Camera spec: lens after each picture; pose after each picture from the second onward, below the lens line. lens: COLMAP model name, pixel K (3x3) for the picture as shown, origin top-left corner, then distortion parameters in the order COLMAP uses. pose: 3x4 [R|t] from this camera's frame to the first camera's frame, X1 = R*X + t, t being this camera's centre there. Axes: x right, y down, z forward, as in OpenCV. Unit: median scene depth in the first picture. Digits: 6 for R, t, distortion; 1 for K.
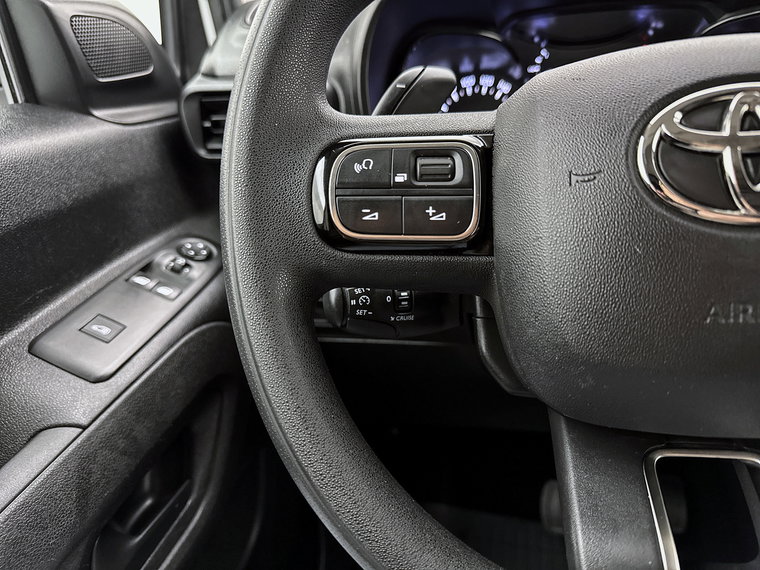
lens RADIAL K [[549.6, 0, 380.2], [0, 549.6, 288.7], [0, 0, 1]] dist [0.087210, -0.138330]
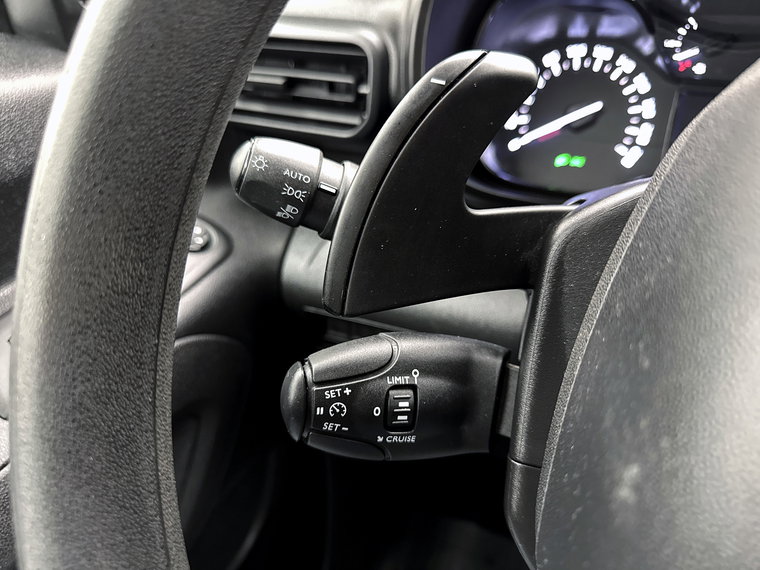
lens RADIAL K [[579.3, 0, 380.0], [0, 579.3, 285.0], [0, 0, 1]] dist [0.003105, 0.002381]
pose [[0.981308, 0.146977, -0.124226, 0.060475], [-0.136374, 0.986563, 0.089972, -0.140034], [0.135781, -0.071349, 0.988166, 0.256507]]
